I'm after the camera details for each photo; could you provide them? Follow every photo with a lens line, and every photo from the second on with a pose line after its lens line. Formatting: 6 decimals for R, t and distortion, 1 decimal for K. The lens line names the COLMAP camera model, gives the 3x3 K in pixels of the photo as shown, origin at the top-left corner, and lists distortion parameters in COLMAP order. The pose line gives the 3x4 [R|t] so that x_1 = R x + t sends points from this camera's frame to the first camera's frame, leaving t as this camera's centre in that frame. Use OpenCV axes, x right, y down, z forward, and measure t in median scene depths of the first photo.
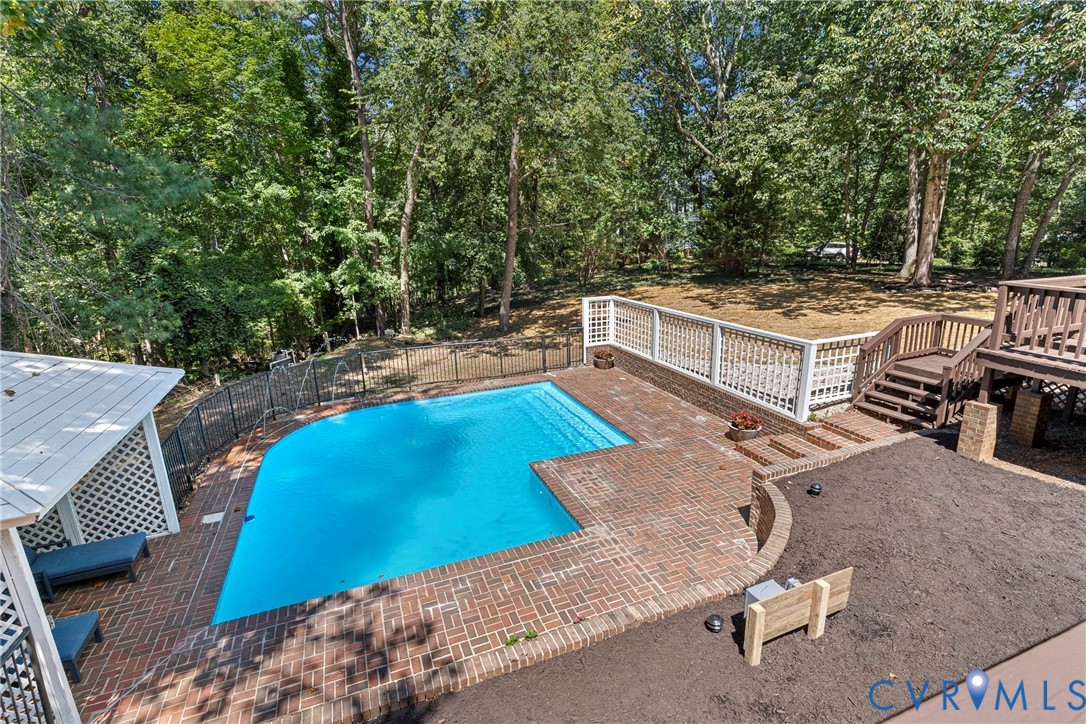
lens RADIAL K [[527.2, 0, 549.5], [0, 527.2, 355.2], [0, 0, 1]] dist [-0.000348, -0.000243]
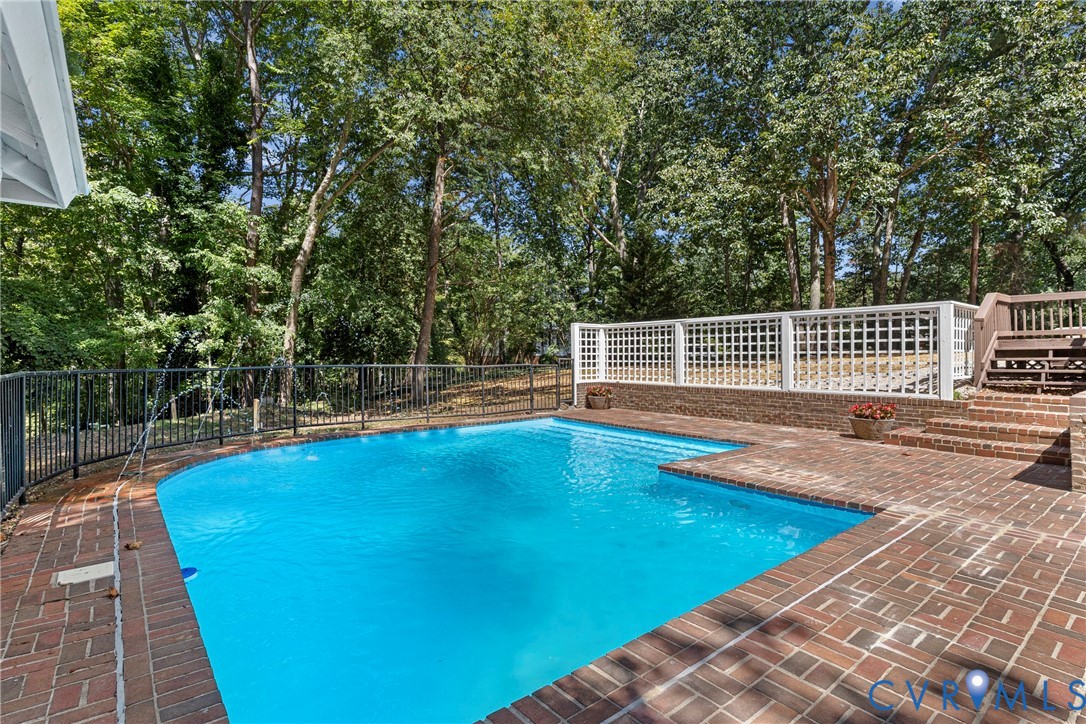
lens RADIAL K [[527.2, 0, 542.5], [0, 527.2, 366.1], [0, 0, 1]] dist [-0.000348, -0.000243]
pose [[0.951129, 0.012833, 0.308527, -0.230061], [0.061096, 0.971564, -0.228760, 0.139626], [-0.302689, 0.236430, 0.923298, 0.264583]]
